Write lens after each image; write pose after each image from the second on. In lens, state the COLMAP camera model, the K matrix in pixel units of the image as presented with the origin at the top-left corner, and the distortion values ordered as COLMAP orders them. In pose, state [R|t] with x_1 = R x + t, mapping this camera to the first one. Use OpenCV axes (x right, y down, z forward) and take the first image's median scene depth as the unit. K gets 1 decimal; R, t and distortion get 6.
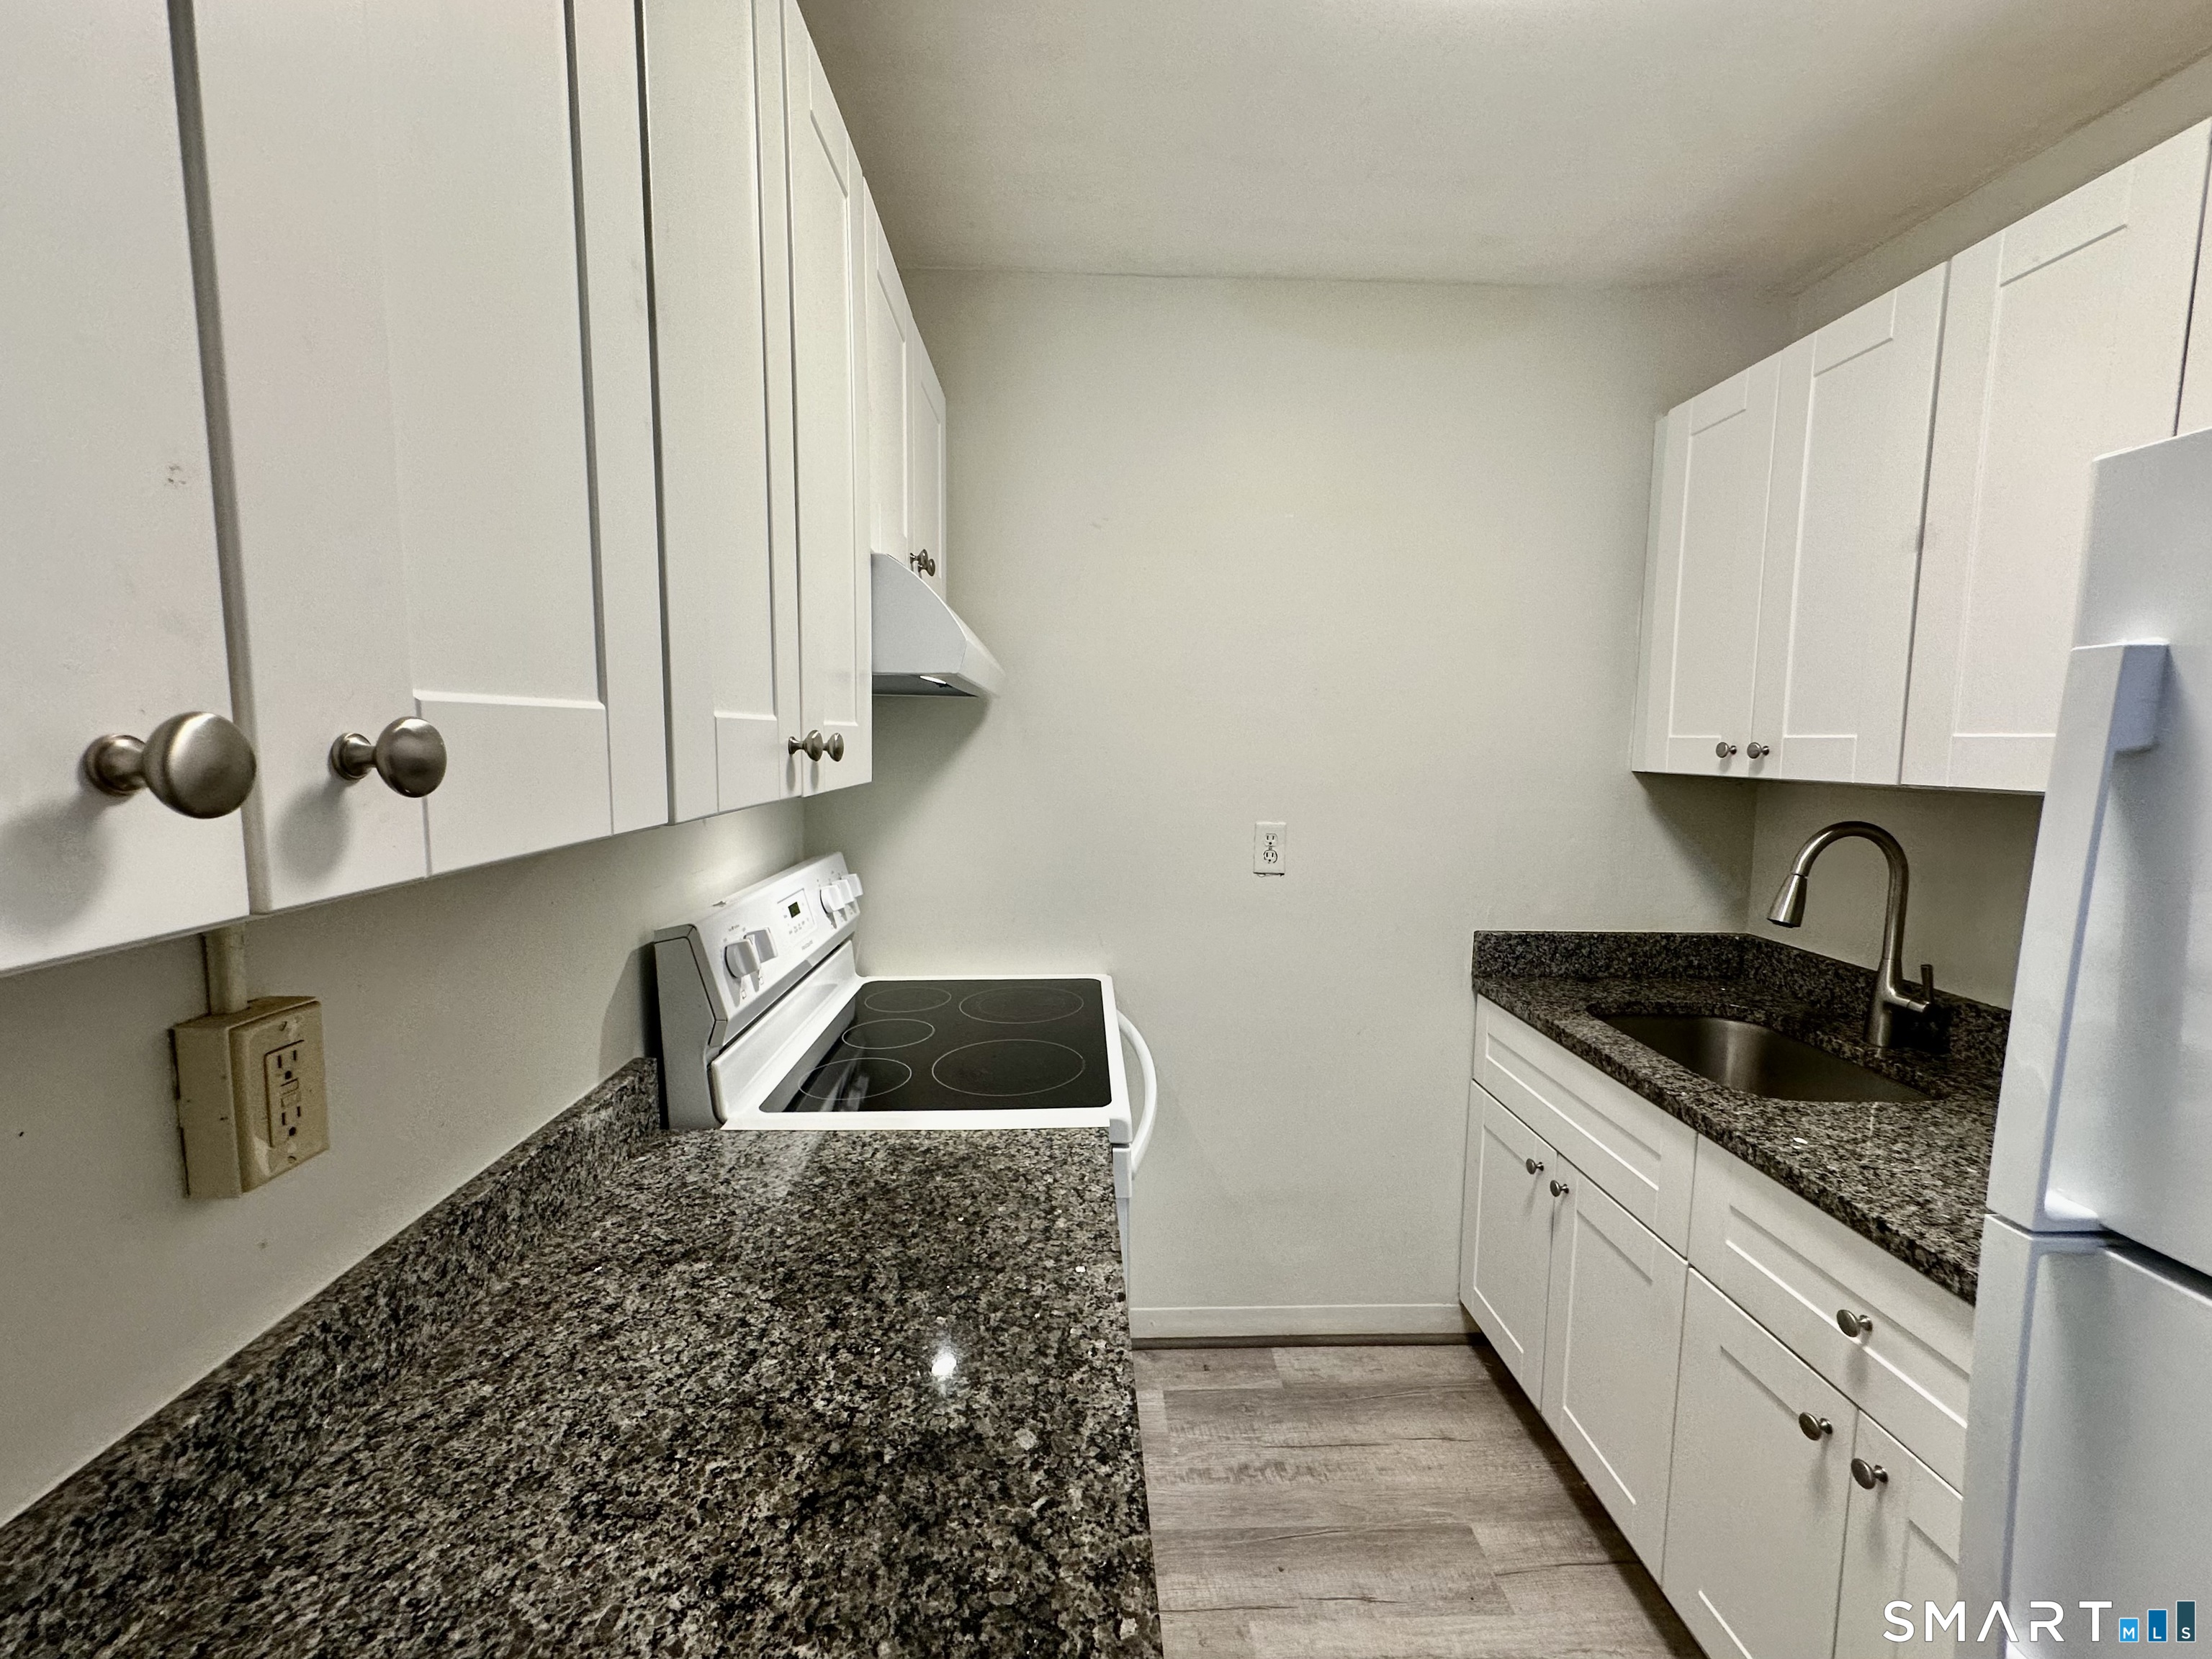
lens RADIAL K [[915.9, 0, 1106.0], [0, 915.9, 829.5], [0, 0, 1]] dist [-0.002920, 0.000875]
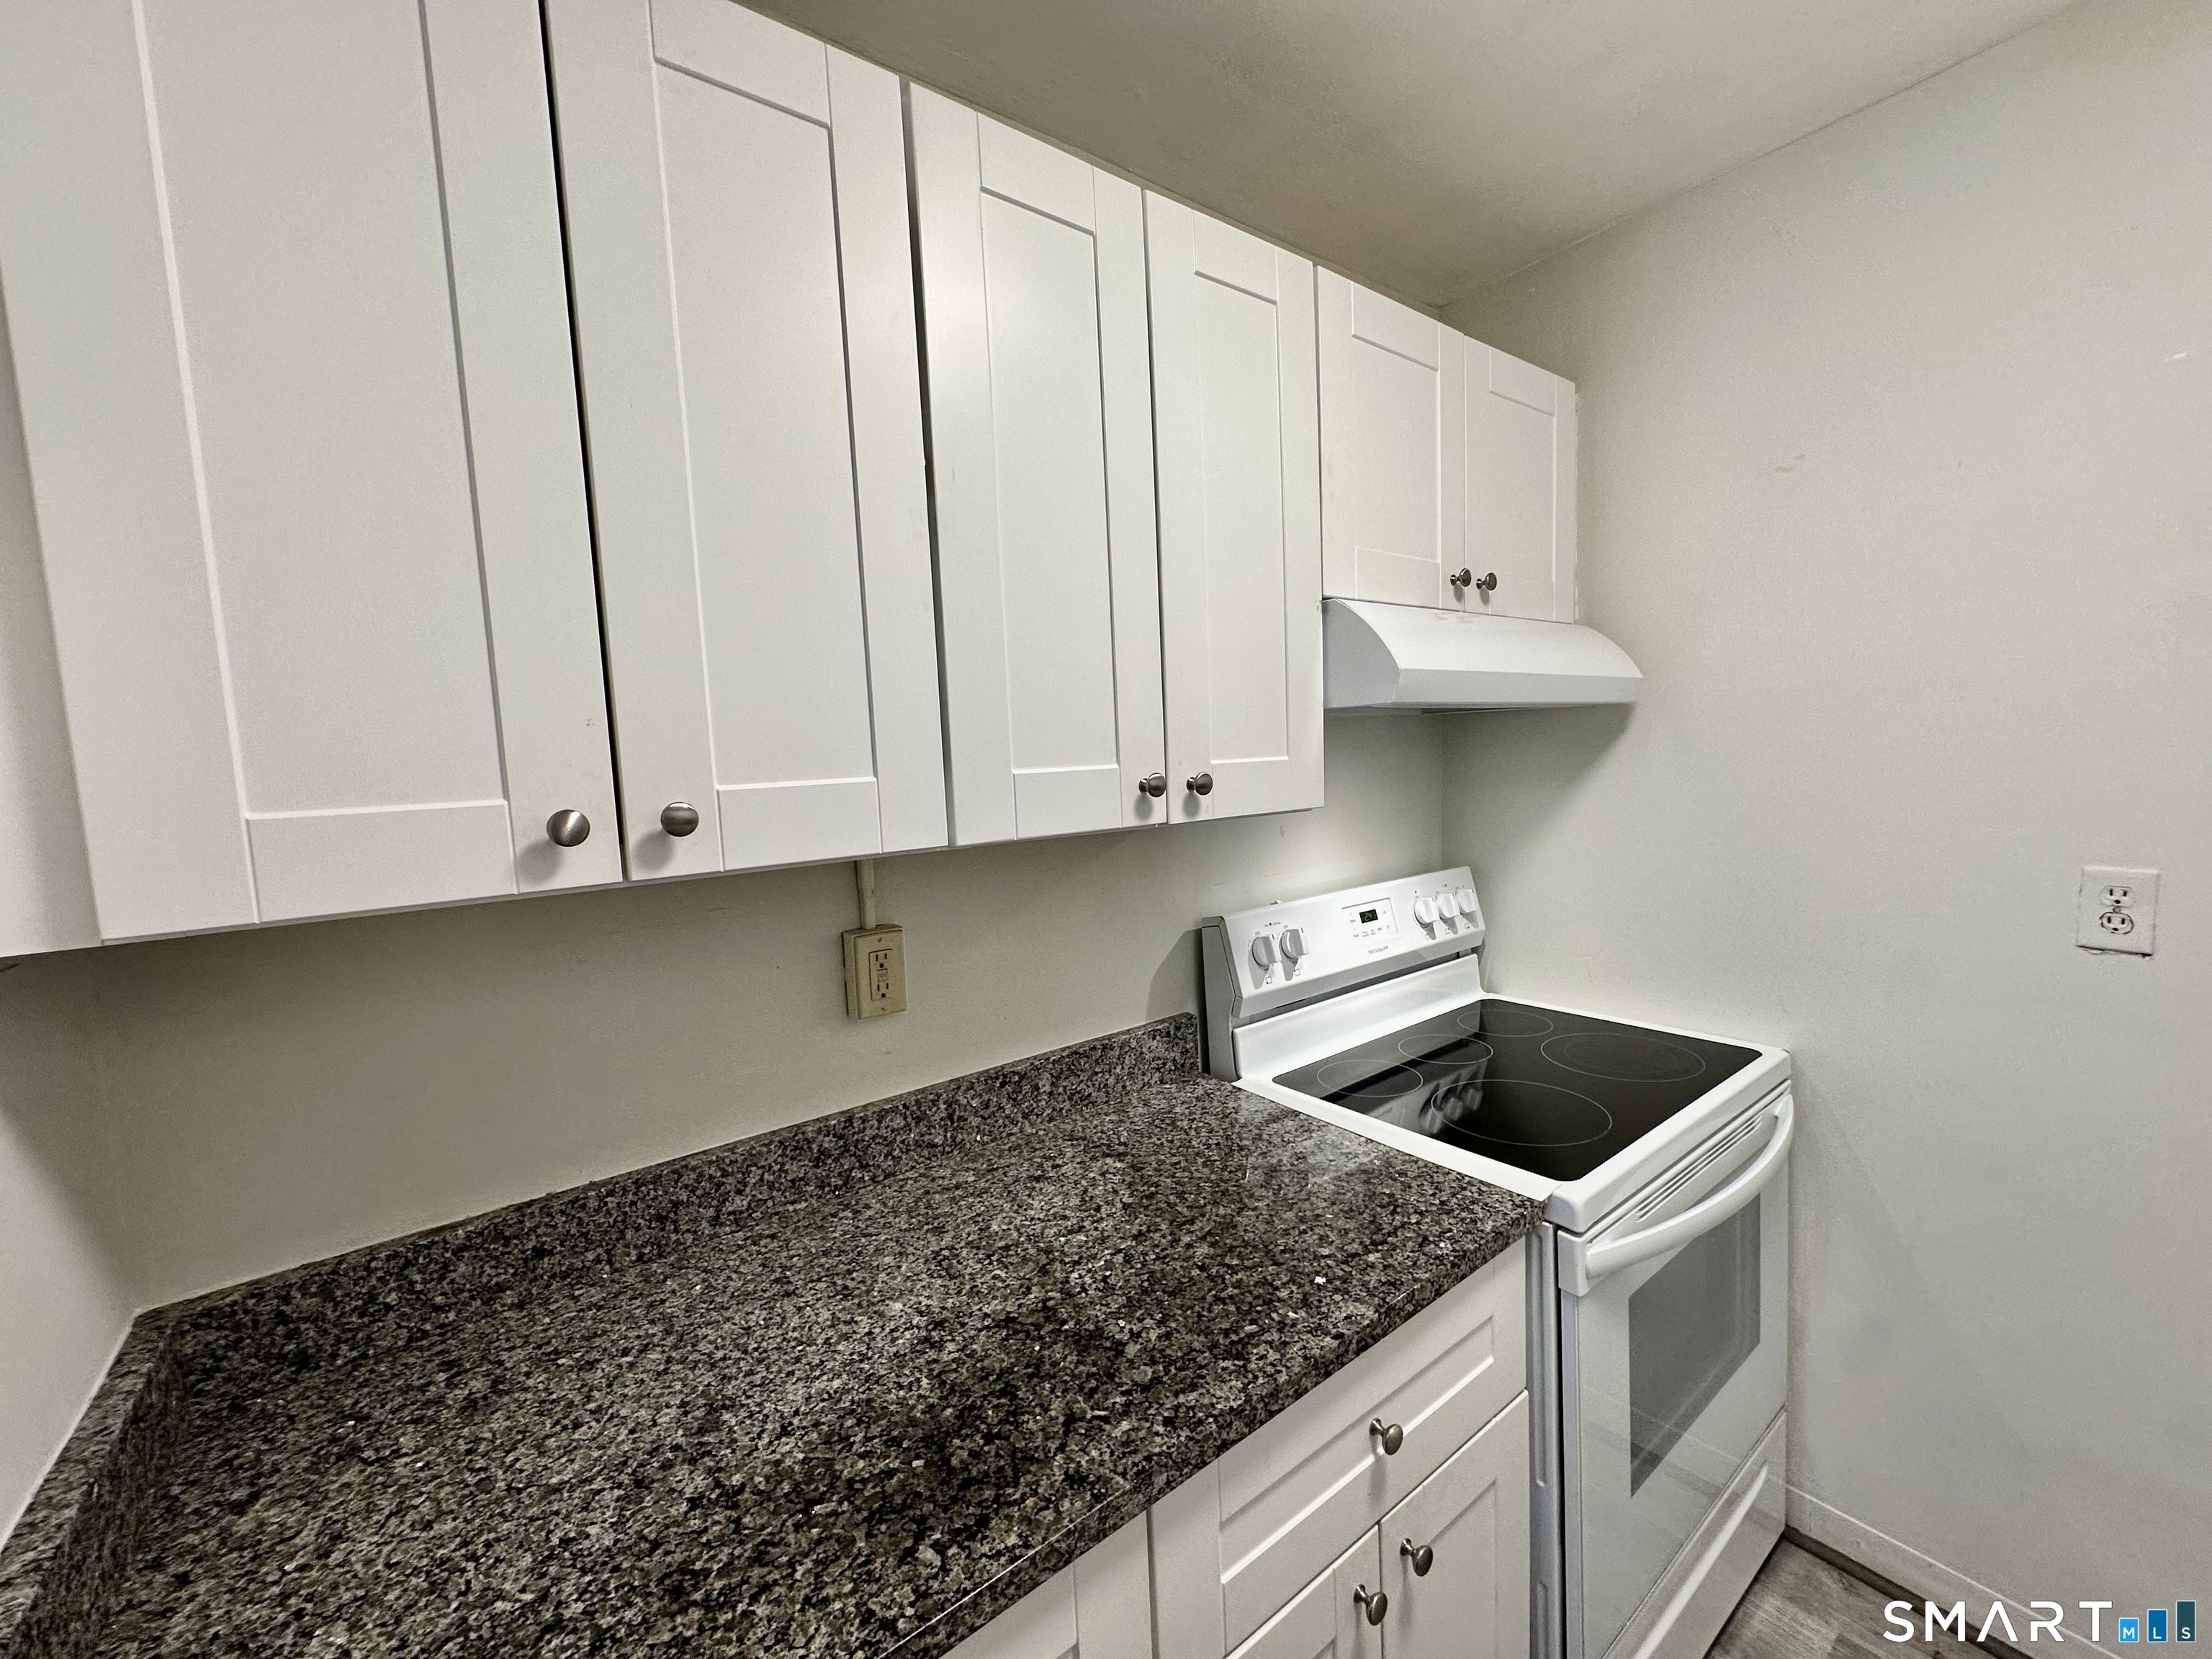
lens RADIAL K [[886.5, 0, 1093.8], [0, 886.5, 830.7], [0, 0, 1]] dist [-0.001060, 0.000146]
pose [[0.565669, 0.038145, -0.823750, 0.742893], [-0.034022, 0.999159, 0.022905, -0.060698], [0.823930, 0.015069, 0.566491, 0.262723]]
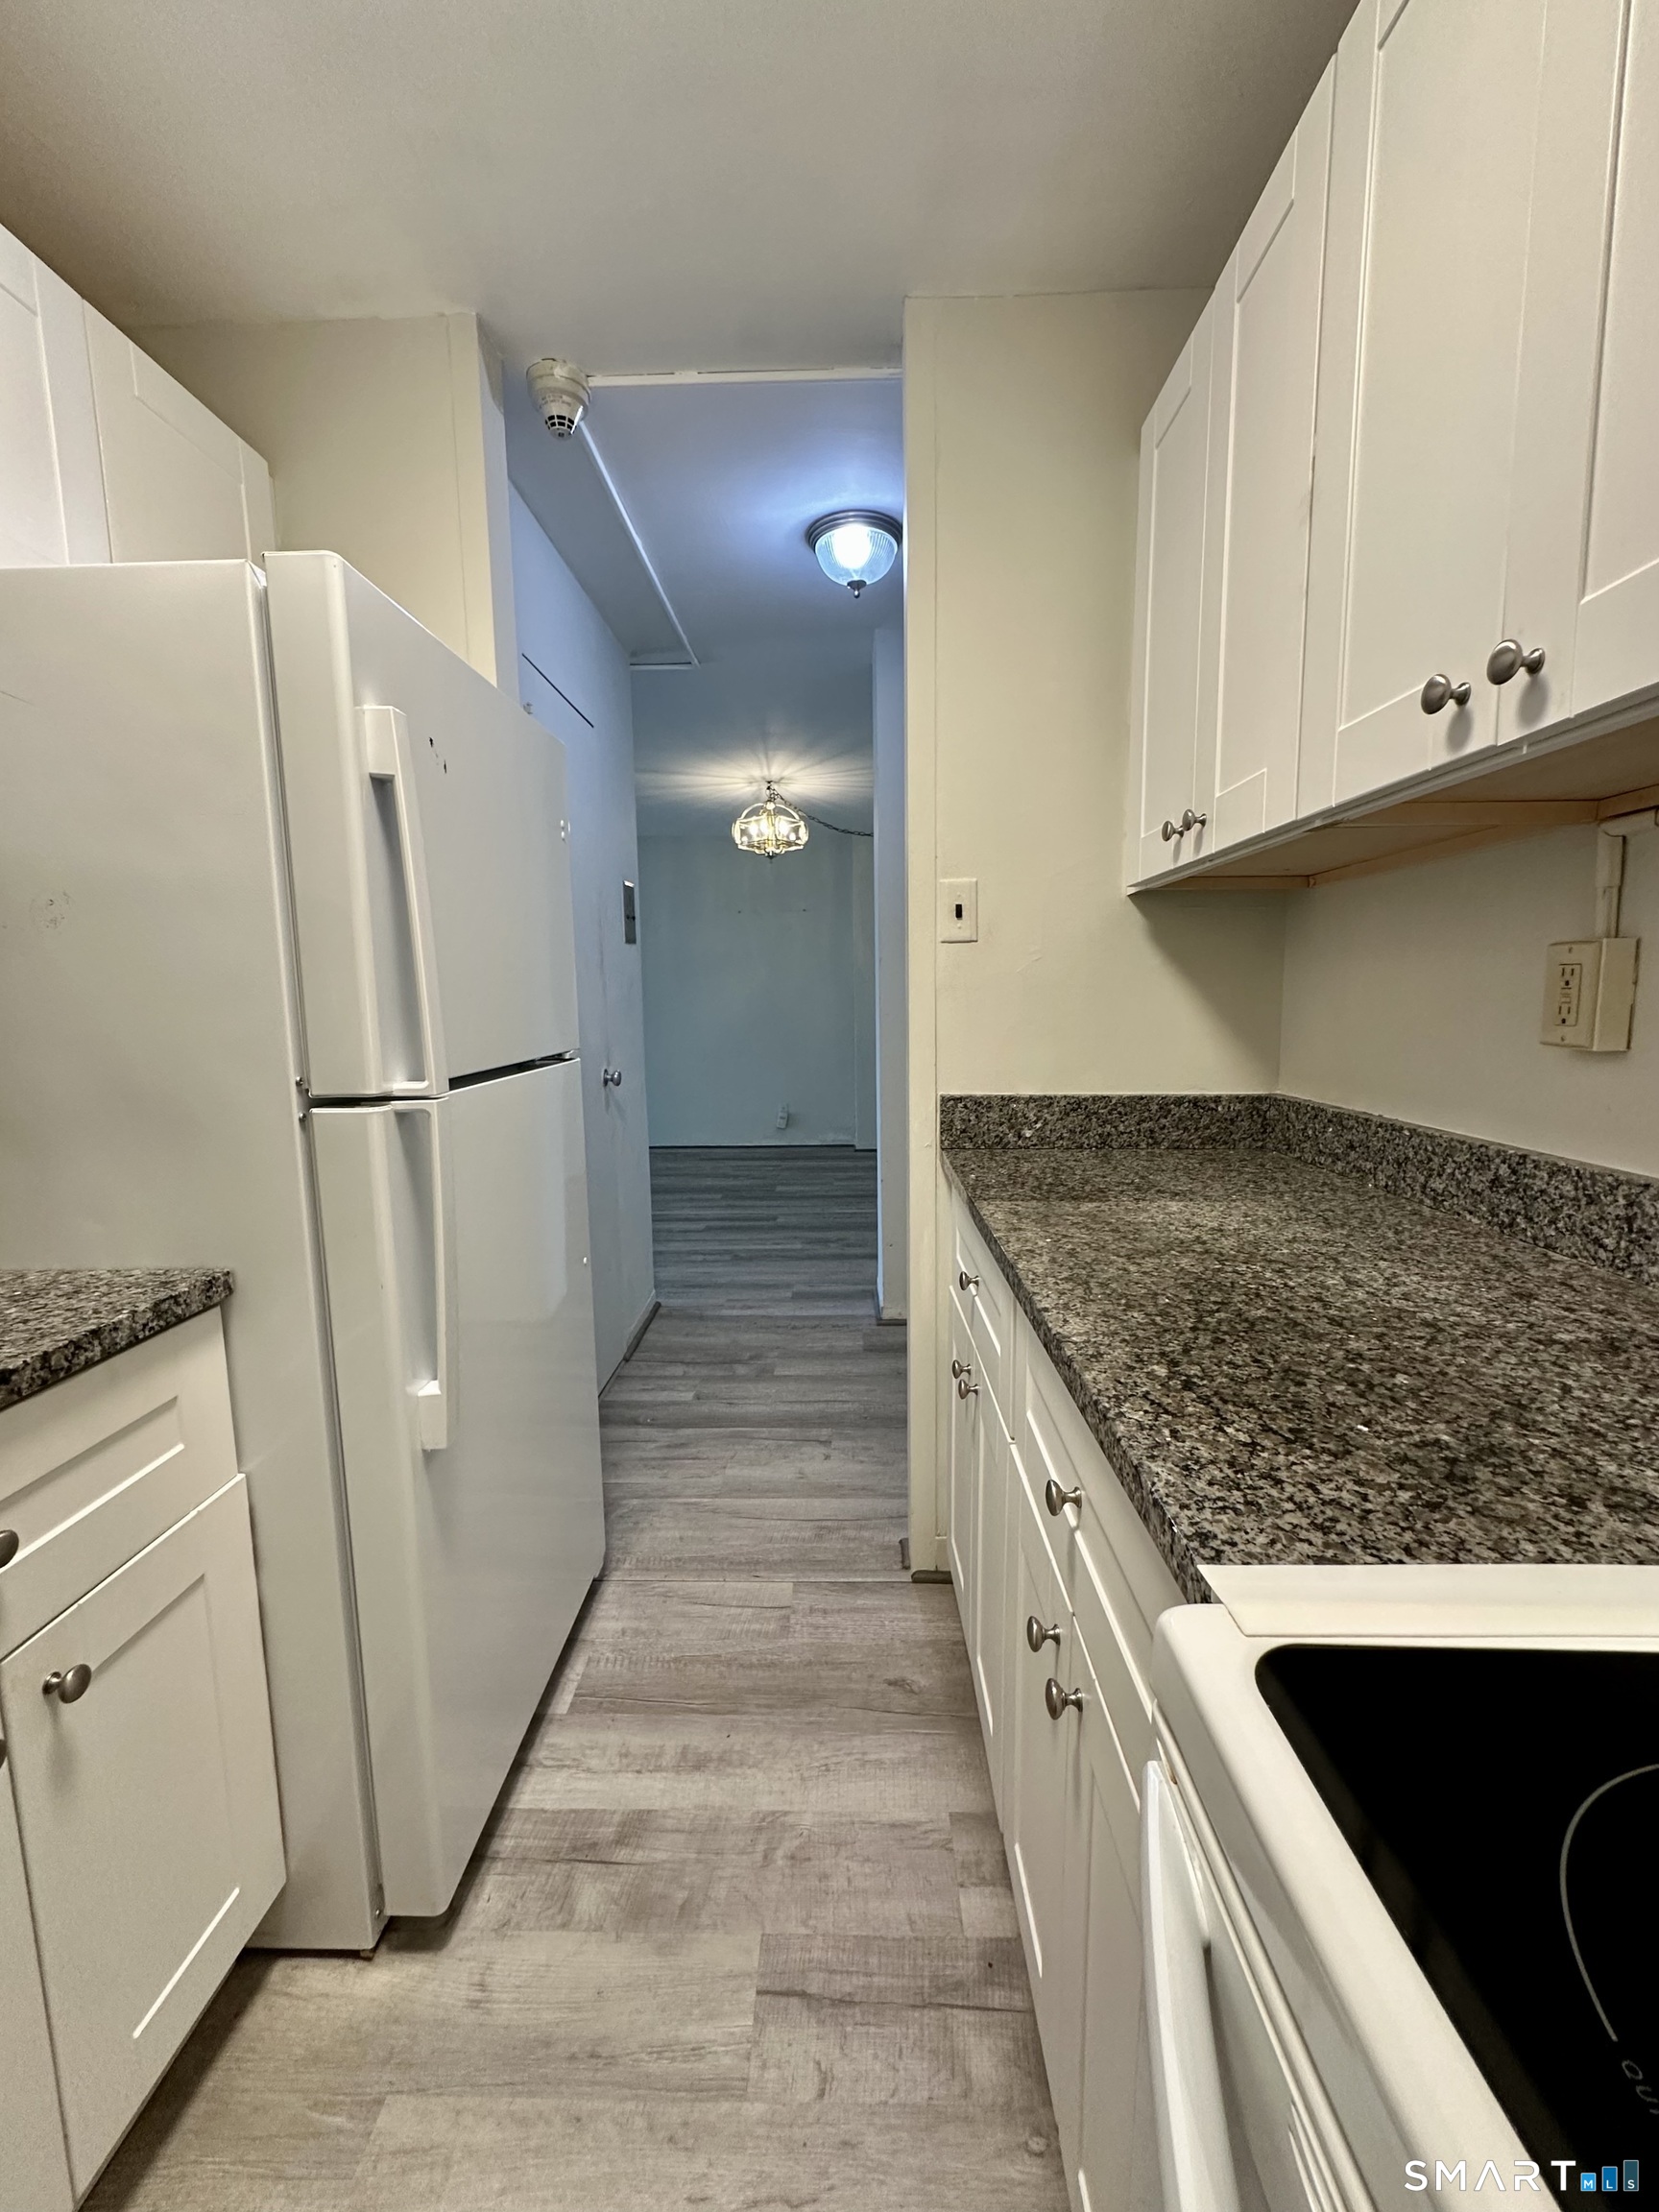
lens RADIAL K [[886.5, 0, 838.5], [0, 886.5, 1106.4], [0, 0, 1]] dist [-0.001060, 0.000146]
pose [[-0.998468, -0.001813, 0.055295, 0.213430], [0.010709, 0.974228, 0.225313, 0.102611], [-0.054278, 0.225560, -0.972716, 2.178971]]
